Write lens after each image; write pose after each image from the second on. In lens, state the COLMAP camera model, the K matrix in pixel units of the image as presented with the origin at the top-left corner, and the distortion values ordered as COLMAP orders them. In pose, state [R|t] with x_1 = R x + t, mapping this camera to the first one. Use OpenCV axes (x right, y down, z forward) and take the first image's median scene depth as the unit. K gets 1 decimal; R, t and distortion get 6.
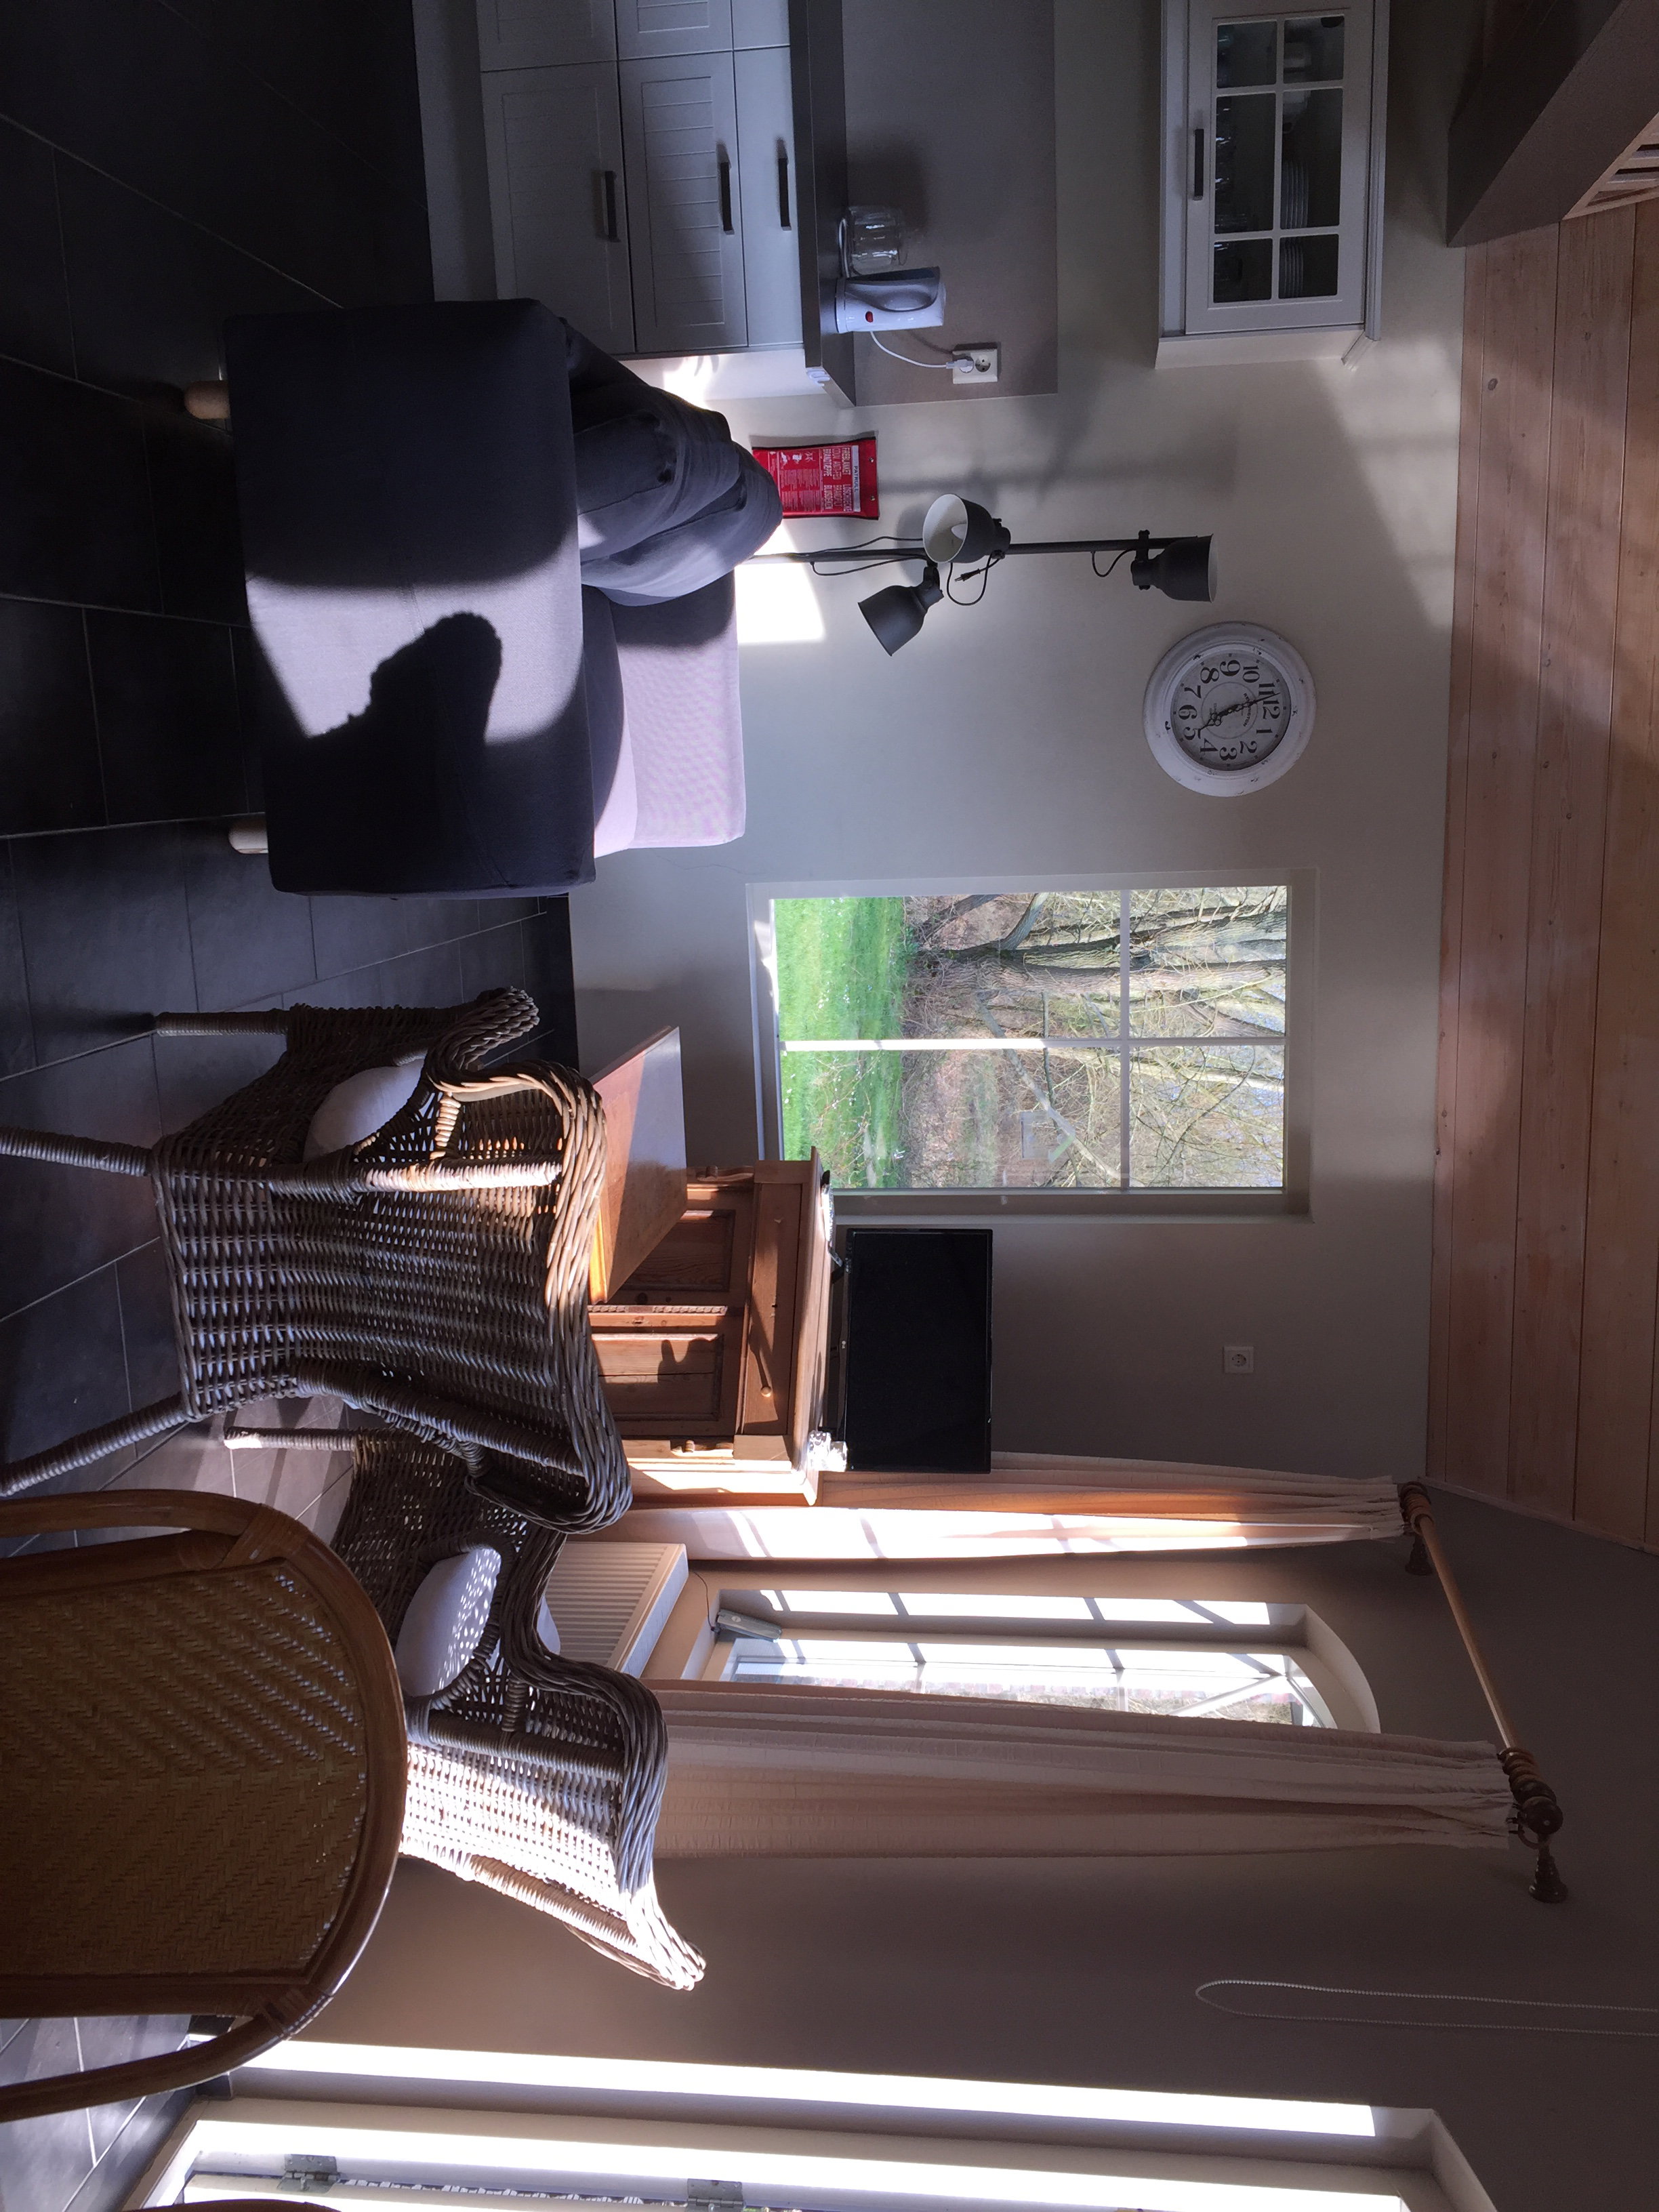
lens RADIAL K [[1894.0, 0, 829.5], [0, 1894.0, 1106.0], [0, 0, 1]] dist [0.092589, -0.123597]
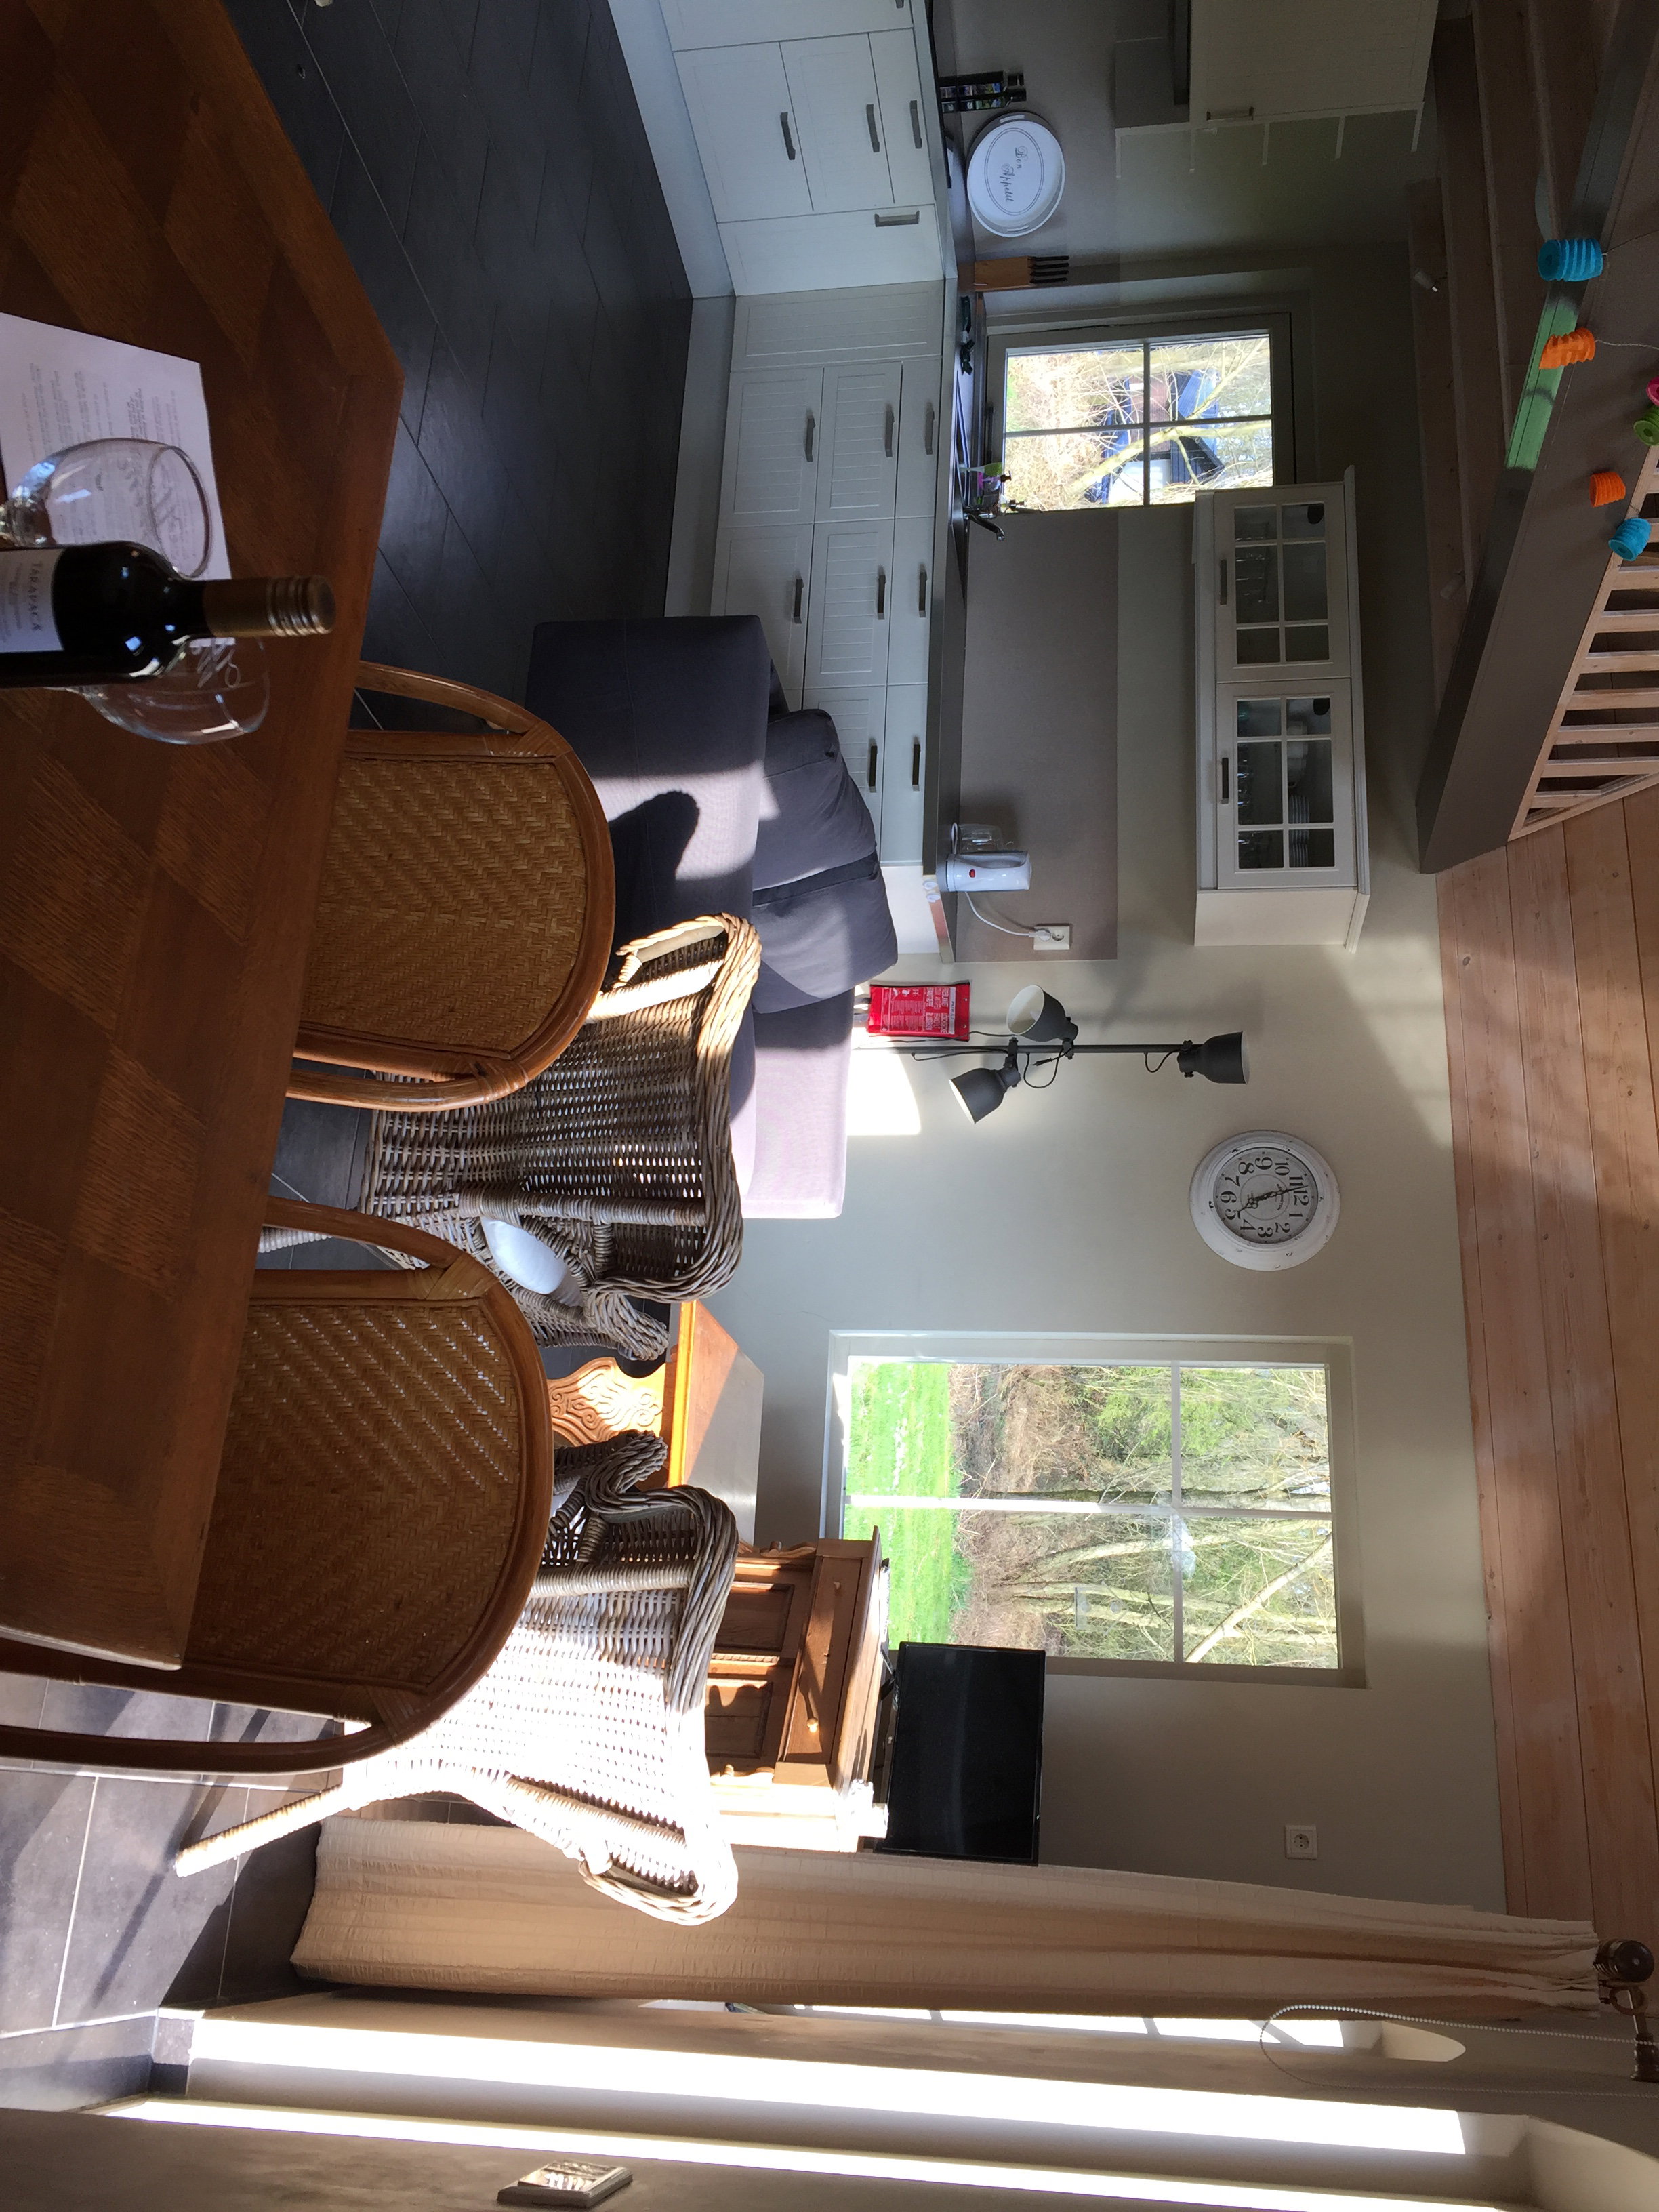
lens RADIAL K [[1894.0, 0, 829.5], [0, 1894.0, 1106.0], [0, 0, 1]] dist [0.092589, -0.123597]
pose [[0.995901, 0.076945, -0.047536, -0.002267], [-0.090443, 0.844142, -0.528436, 0.393590], [-0.000533, 0.530569, 0.847641, -0.005770]]
